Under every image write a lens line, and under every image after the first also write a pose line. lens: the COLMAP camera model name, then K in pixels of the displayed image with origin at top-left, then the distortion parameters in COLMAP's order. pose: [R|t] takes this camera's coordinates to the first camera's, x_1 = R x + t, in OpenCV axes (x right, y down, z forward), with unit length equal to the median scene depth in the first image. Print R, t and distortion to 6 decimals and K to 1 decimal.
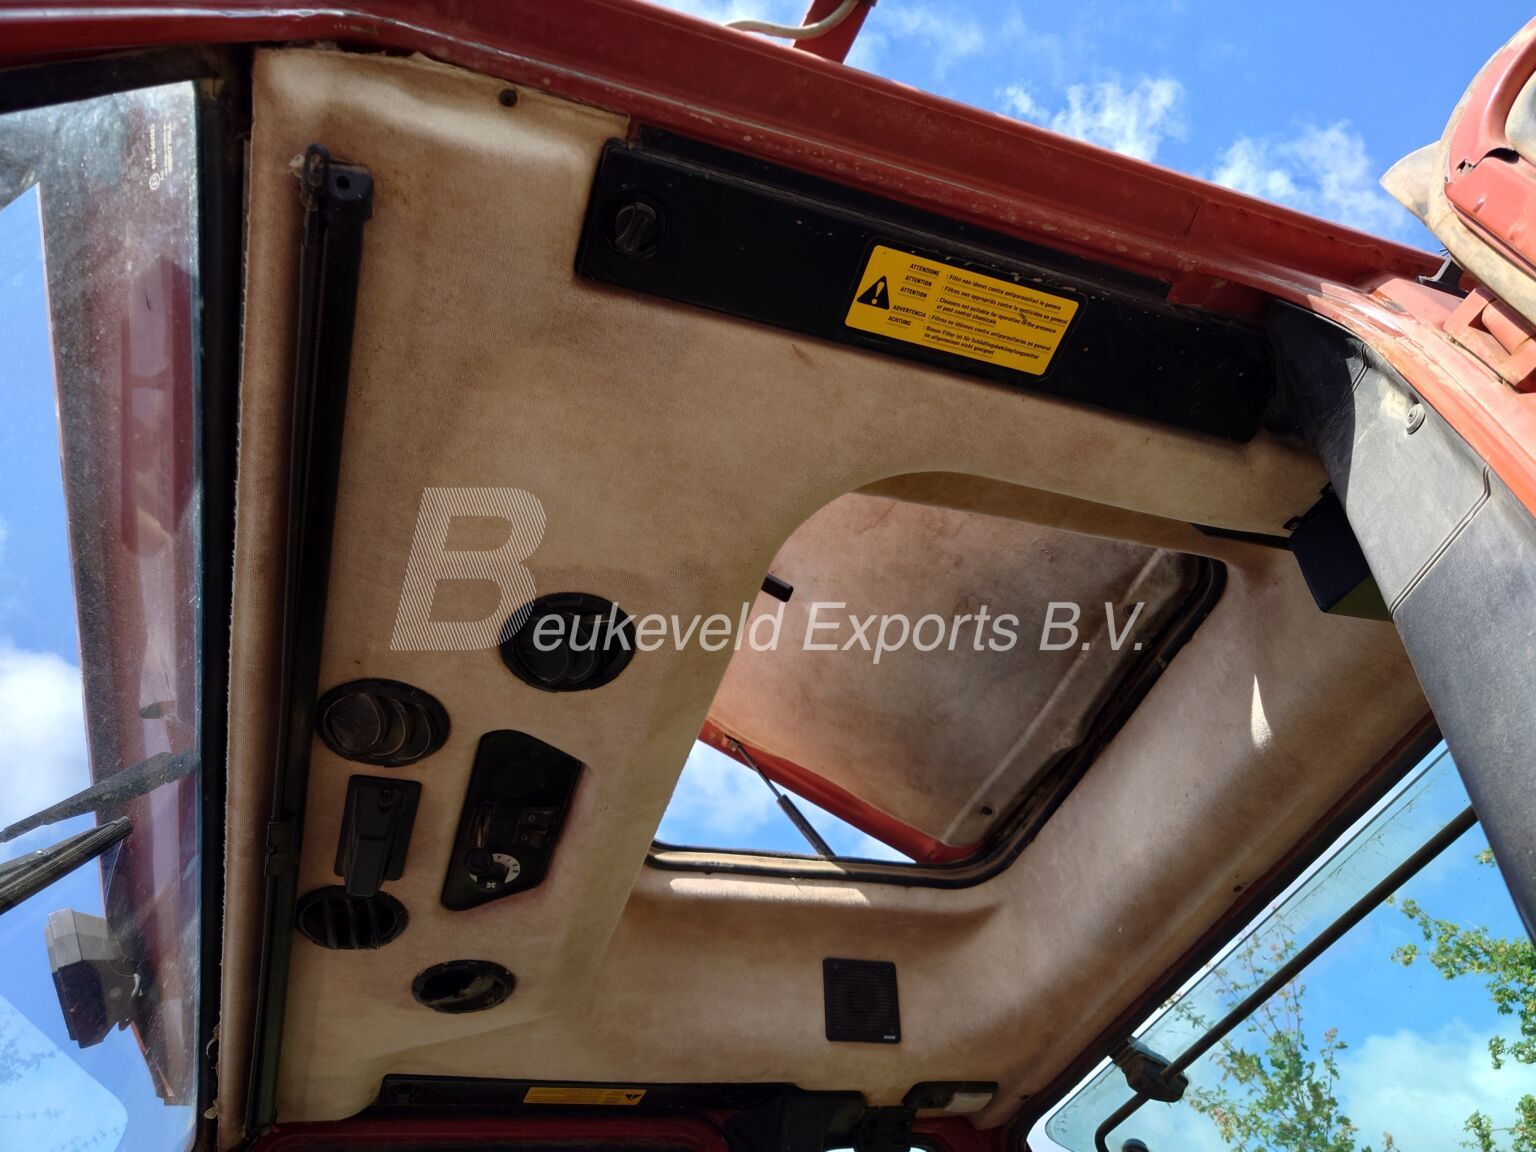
lens RADIAL K [[1116.6, 0, 758.8], [0, 1116.6, 577.6], [0, 0, 1]] dist [-0.001201, 0.000802]
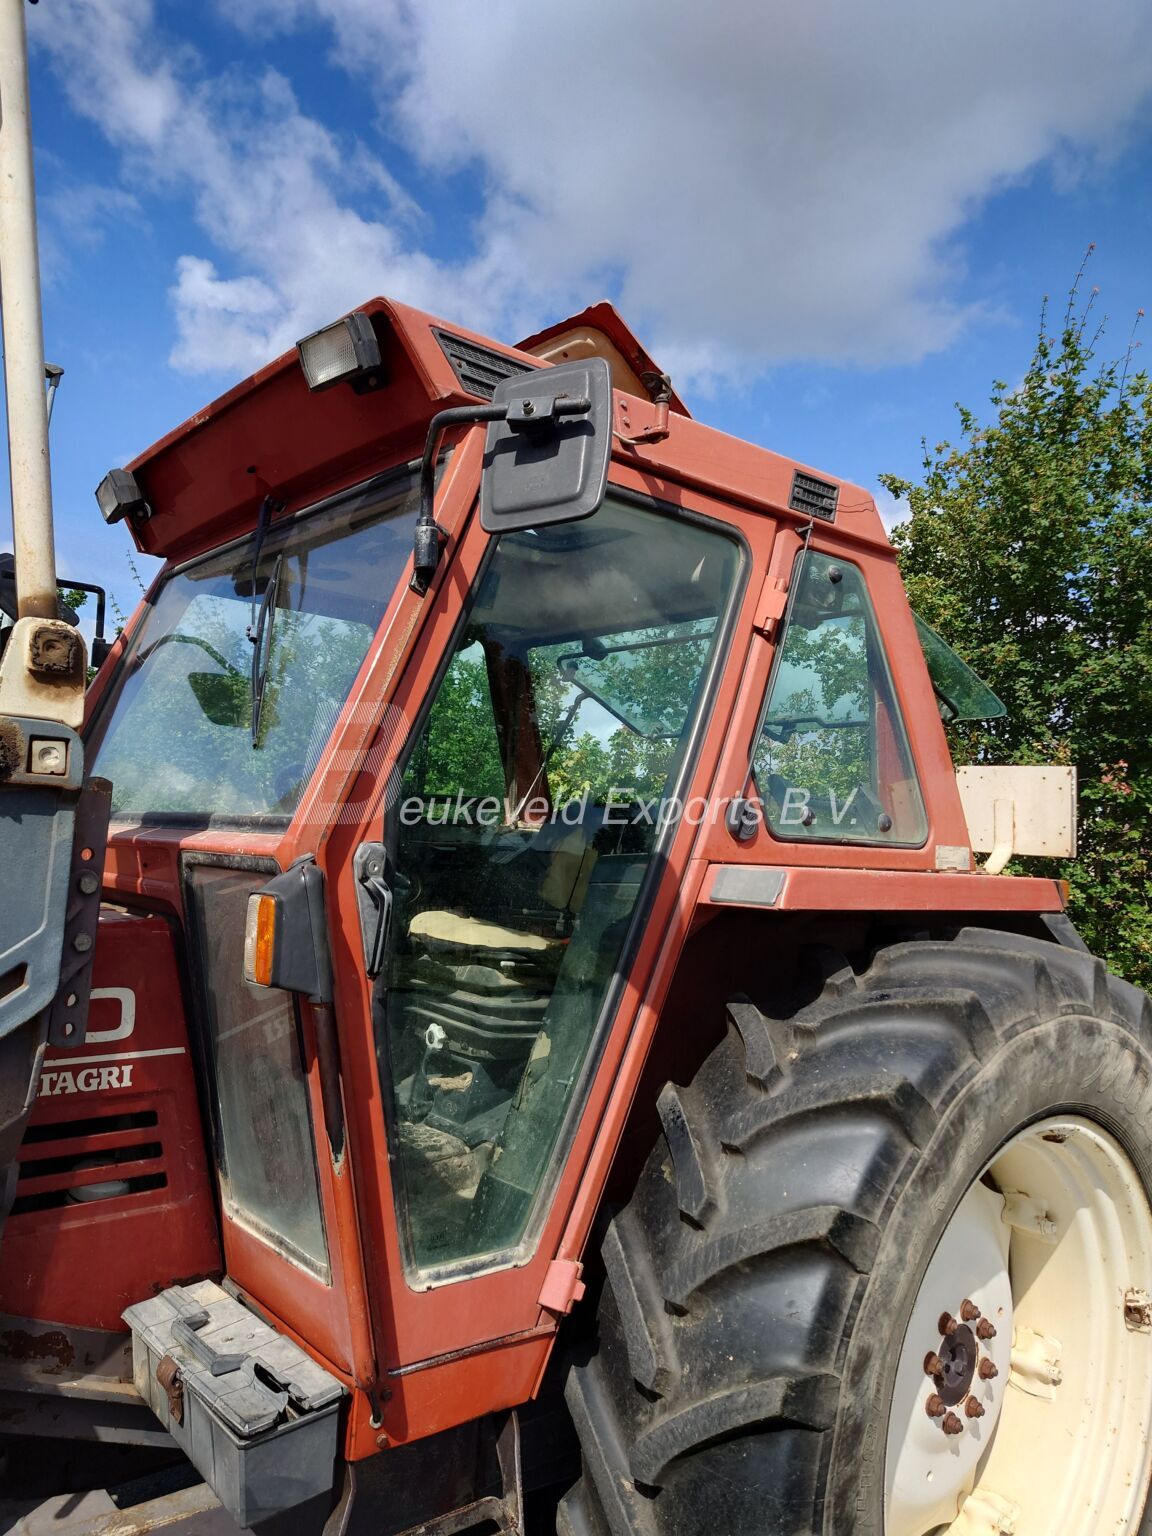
lens RADIAL K [[1116.6, 0, 556.1], [0, 1116.6, 731.5], [0, 0, 1]] dist [-0.001201, 0.000802]
pose [[0.917227, 0.211749, 0.337426, -0.429113], [-0.381439, 0.711110, 0.590616, -0.719671], [-0.114885, -0.670437, 0.733019, -0.717420]]
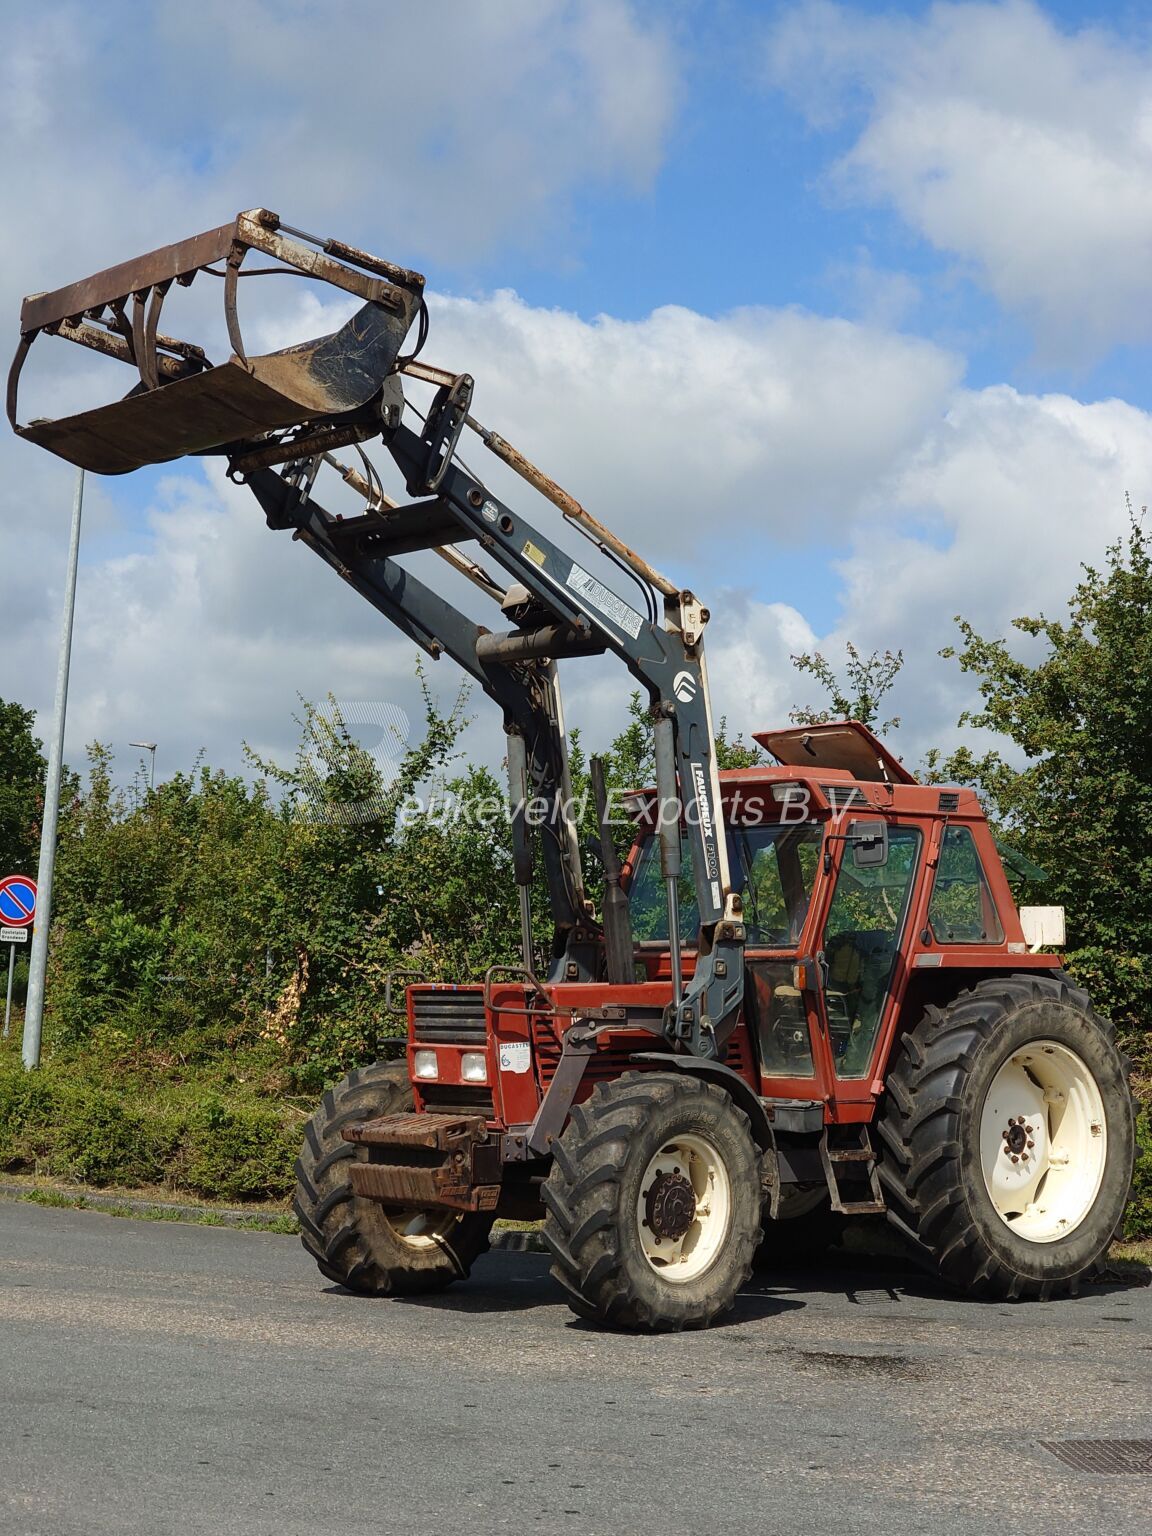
lens RADIAL K [[2576.9, 0, 576.0], [0, 2576.9, 768.0], [0, 0, 1]] dist [0.037642, 0.034716]
pose [[0.913645, 0.159233, 0.374028, -4.090954], [-0.366867, 0.719299, 0.589930, -4.953691], [-0.175101, -0.676206, 0.715601, -5.360529]]
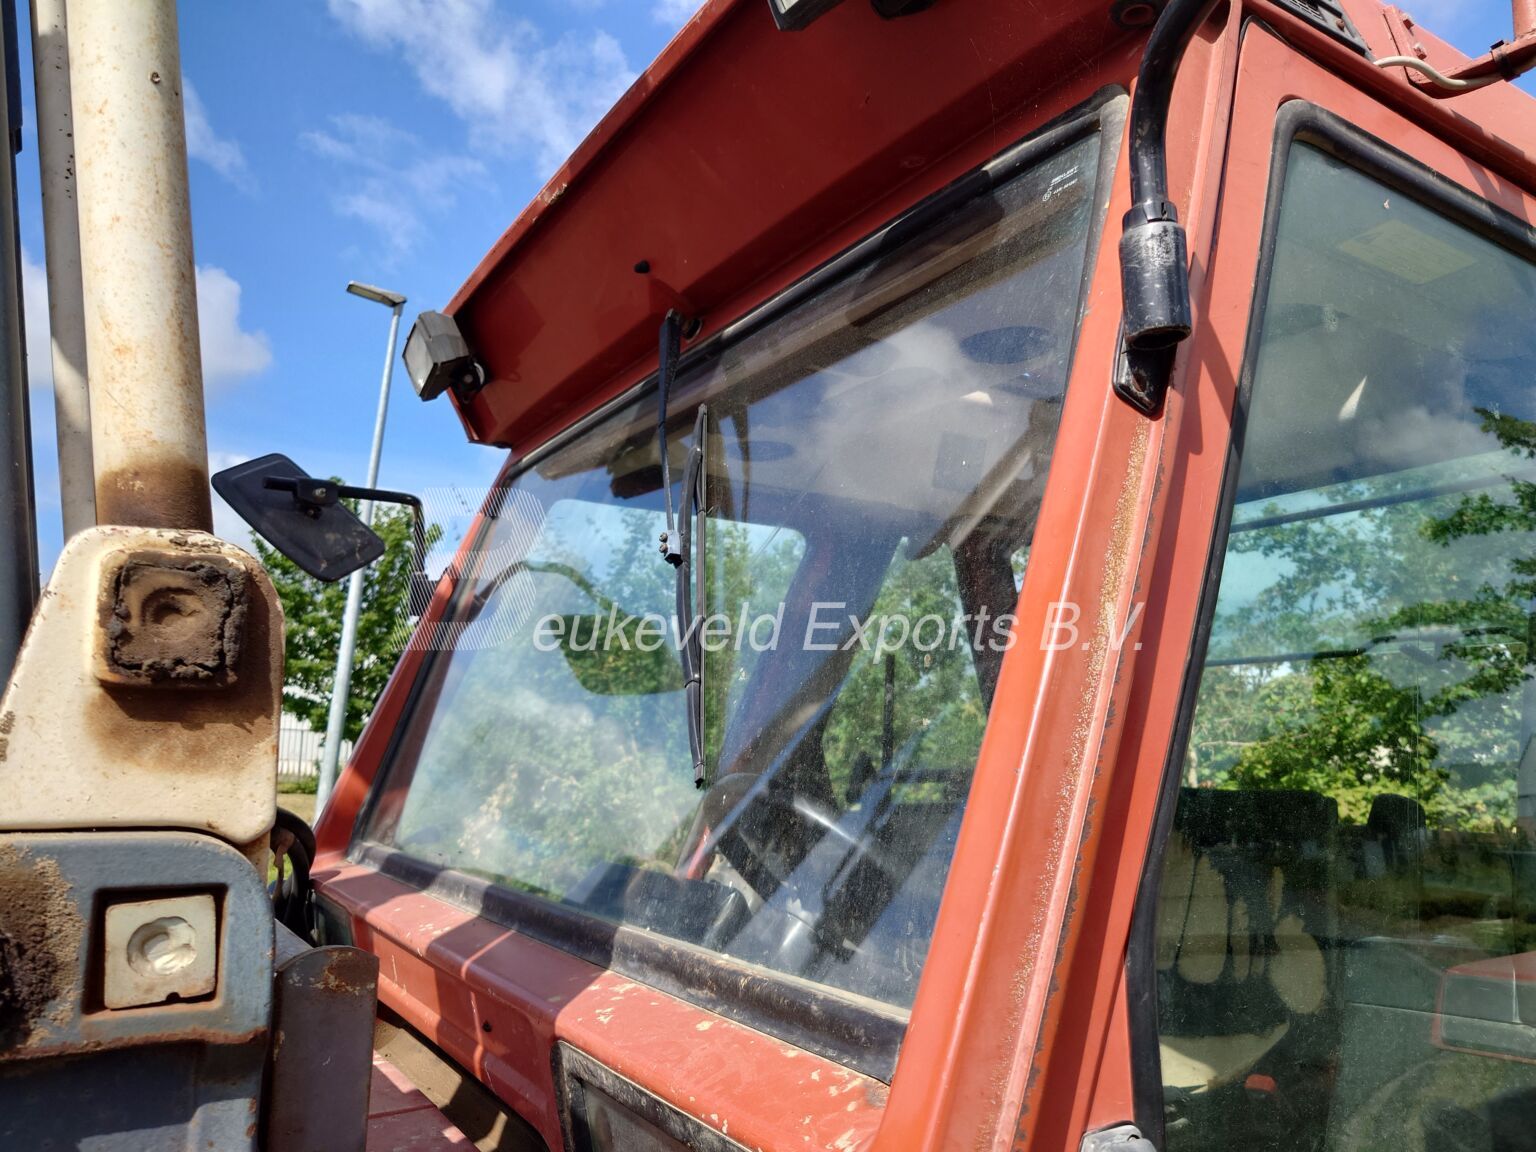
lens RADIAL K [[1131.6, 0, 768.0], [0, 1131.6, 576.0], [0, 0, 1]] dist [0.003741, 0.003521]
pose [[0.962115, 0.173415, 0.210385, -0.422353], [-0.266193, 0.764338, 0.587306, -0.284358], [-0.058957, -0.621059, 0.781543, -0.174544]]
